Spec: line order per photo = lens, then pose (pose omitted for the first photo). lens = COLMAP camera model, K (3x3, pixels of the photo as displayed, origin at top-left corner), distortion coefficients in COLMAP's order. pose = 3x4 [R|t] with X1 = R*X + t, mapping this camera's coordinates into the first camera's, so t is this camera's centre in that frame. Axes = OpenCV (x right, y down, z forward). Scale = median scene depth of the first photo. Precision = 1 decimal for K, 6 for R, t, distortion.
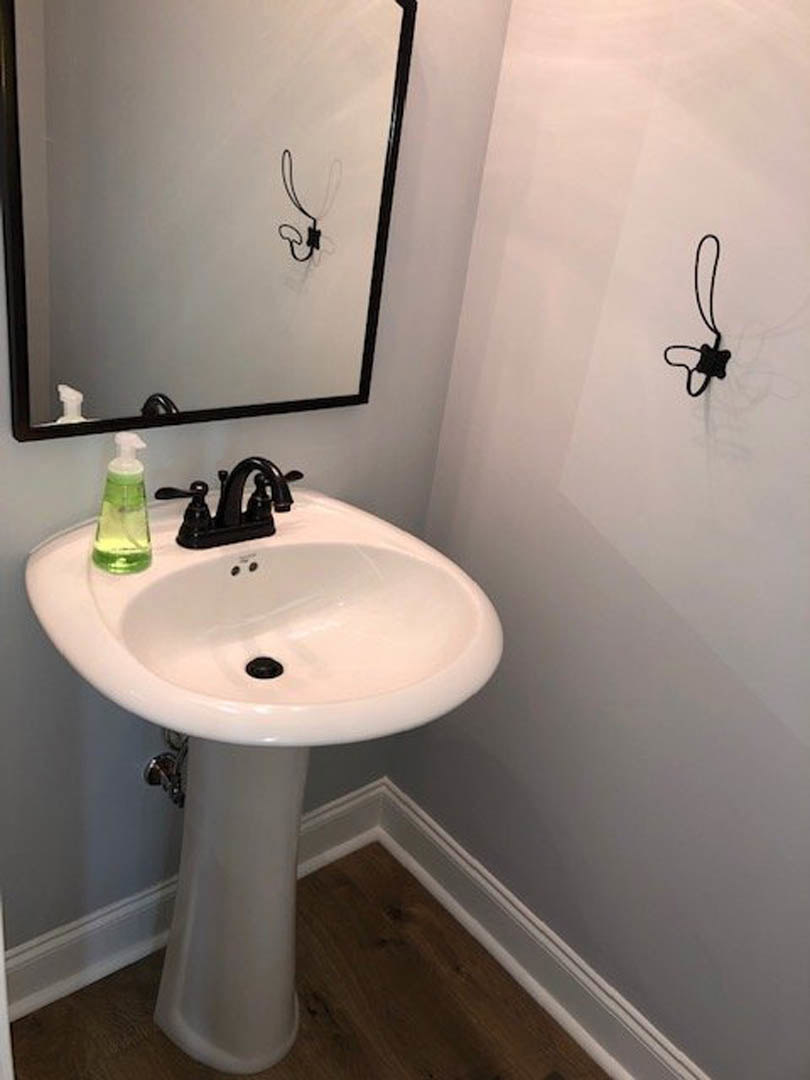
lens RADIAL K [[935.8, 0, 405.0], [0, 935.8, 540.0], [0, 0, 1]] dist [0.013845, 0.007460]
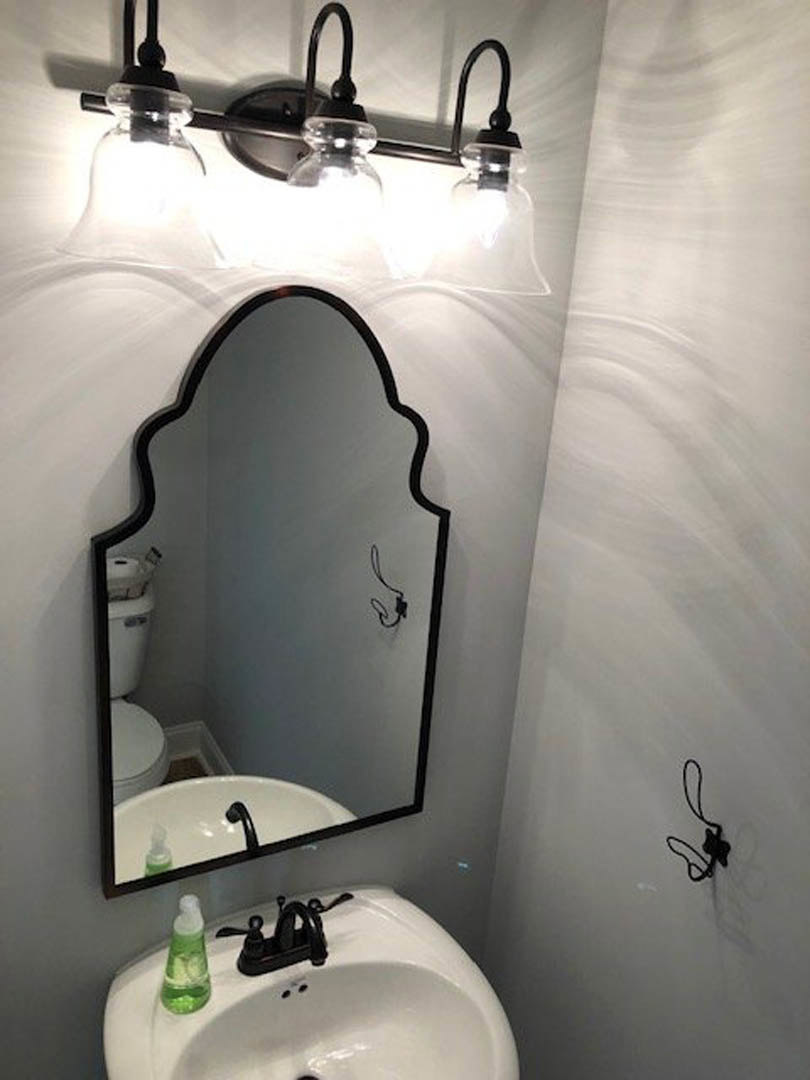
lens RADIAL K [[935.8, 0, 405.0], [0, 935.8, 540.0], [0, 0, 1]] dist [0.013845, 0.007460]
pose [[0.980248, 0.003063, -0.197750, 0.181110], [-0.027164, 0.992489, -0.119279, -0.377587], [0.195899, 0.122295, 0.972968, -0.141525]]
